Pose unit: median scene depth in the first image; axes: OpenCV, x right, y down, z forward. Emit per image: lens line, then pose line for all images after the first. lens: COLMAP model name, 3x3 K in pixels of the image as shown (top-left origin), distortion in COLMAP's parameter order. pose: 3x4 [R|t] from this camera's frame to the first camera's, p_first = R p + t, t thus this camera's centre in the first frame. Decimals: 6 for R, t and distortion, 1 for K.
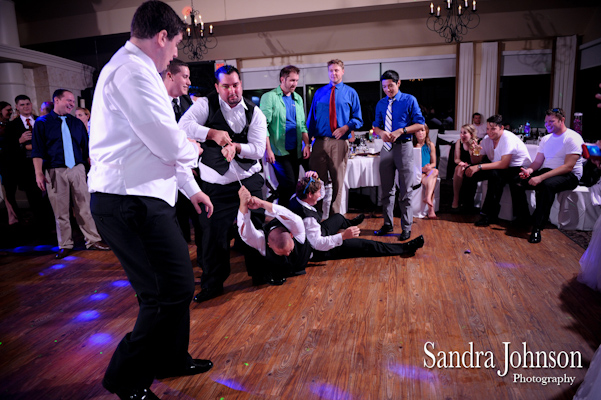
lens RADIAL K [[408.5, 0, 300.5], [0, 408.5, 200.0], [0, 0, 1]] dist [-0.051580, -0.000757]
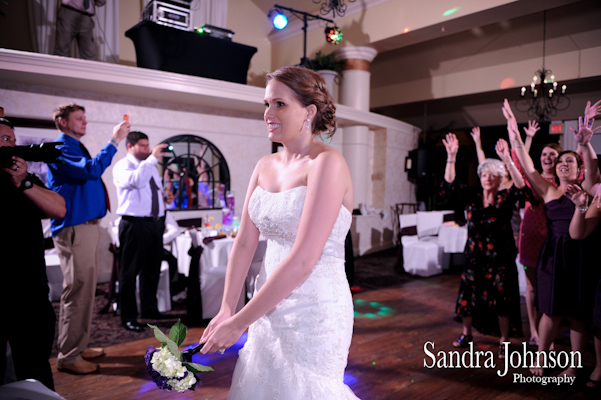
lens RADIAL K [[442.2, 0, 301.3], [0, 442.2, 199.3], [0, 0, 1]] dist [-0.034134, -0.005366]
pose [[0.800550, 0.080137, -0.593883, -0.105491], [-0.167203, 0.981532, -0.092943, 0.003129], [0.575467, 0.173705, 0.799165, -0.068125]]
